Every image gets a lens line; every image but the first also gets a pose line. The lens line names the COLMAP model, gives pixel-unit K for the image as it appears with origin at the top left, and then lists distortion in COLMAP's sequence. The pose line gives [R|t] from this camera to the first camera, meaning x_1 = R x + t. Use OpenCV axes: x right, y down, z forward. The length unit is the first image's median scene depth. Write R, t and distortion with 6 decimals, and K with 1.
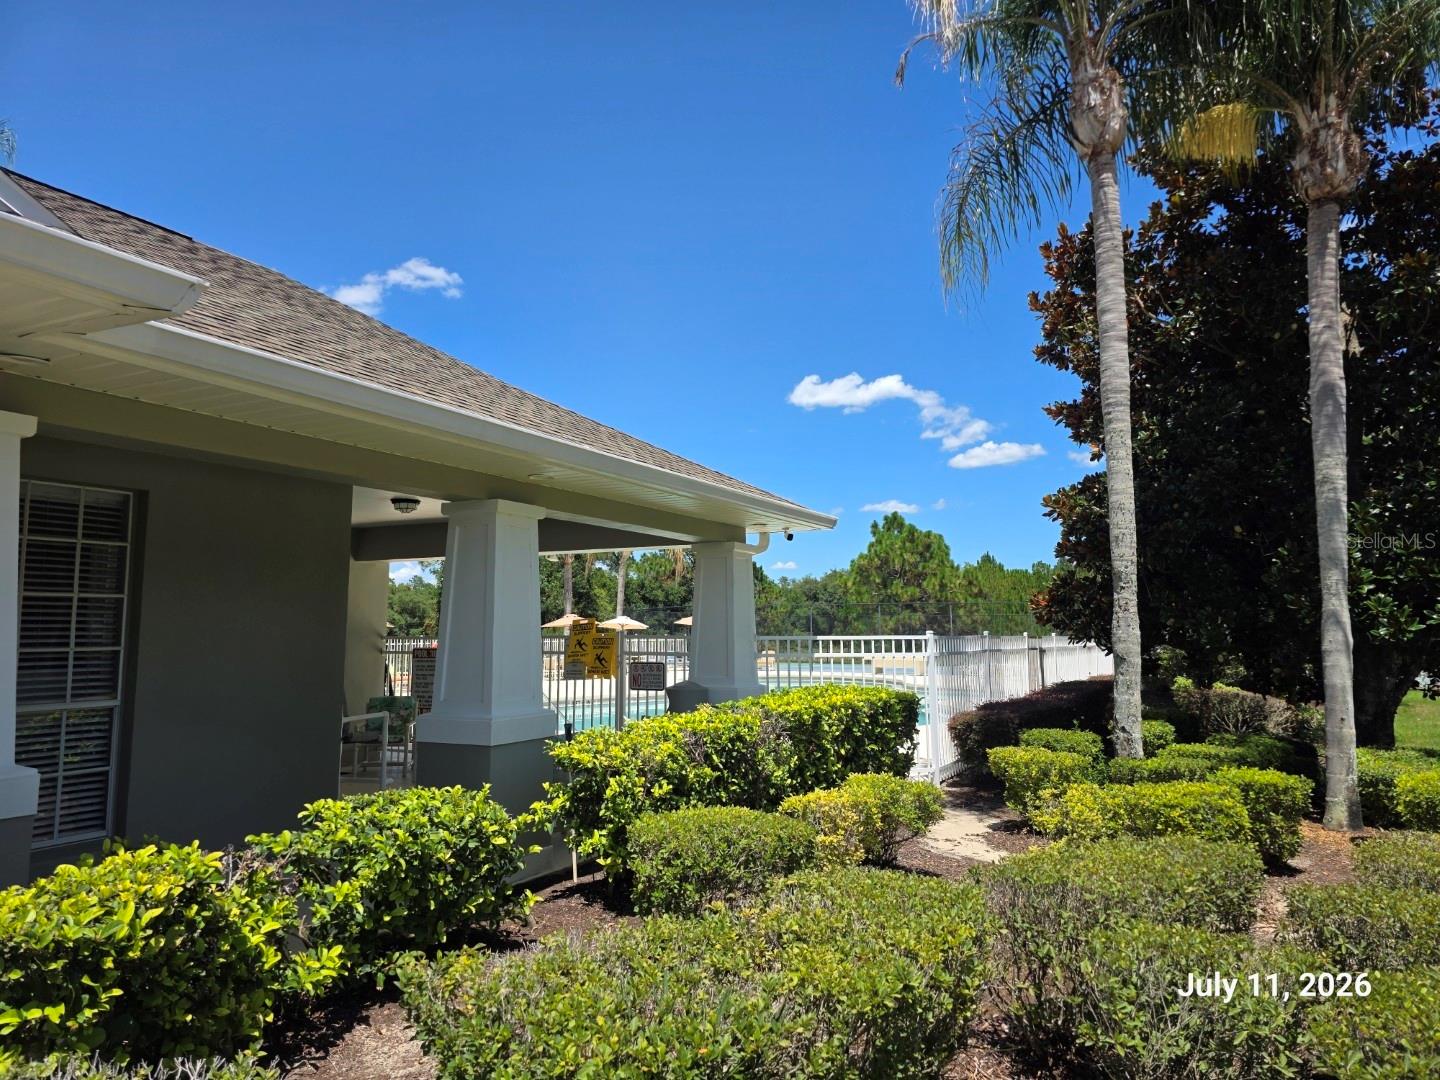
lens RADIAL K [[965.9, 0, 717.8], [0, 965.9, 537.9], [0, 0, 1]] dist [0.083820, -0.000287]
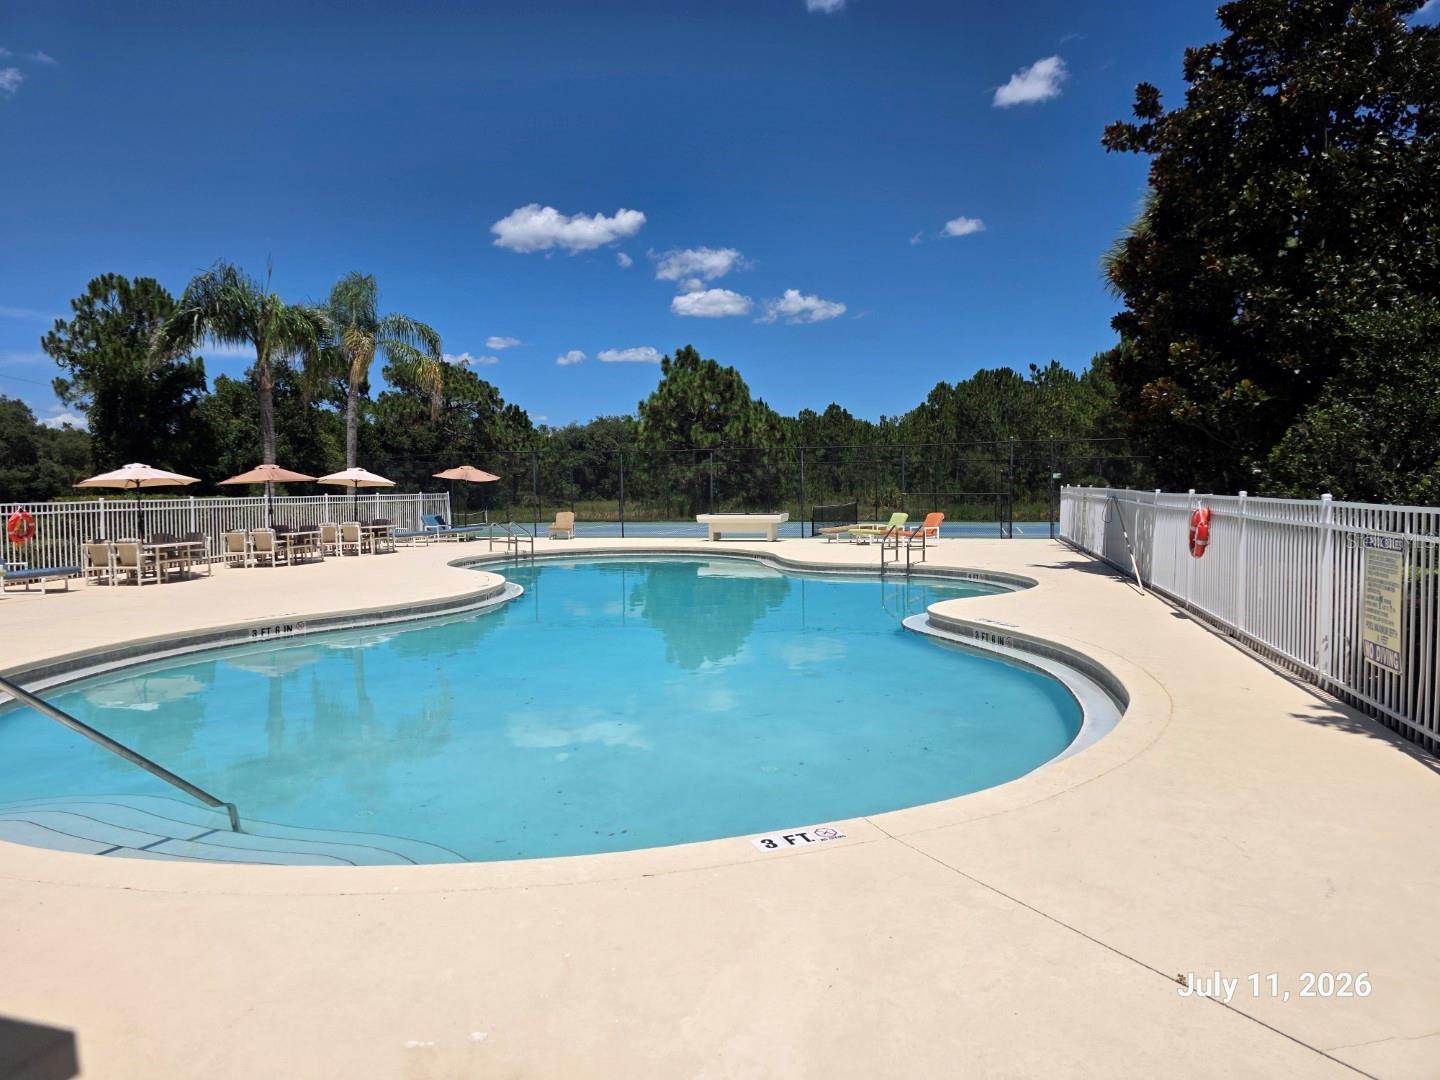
lens RADIAL K [[965.9, 0, 722.4], [0, 965.9, 538.6], [0, 0, 1]] dist [0.083820, -0.000287]
pose [[0.967474, -0.026383, 0.251590, -0.011725], [-0.012841, 0.988143, 0.152999, 0.011489], [-0.252643, -0.151254, 0.955664, 0.143758]]
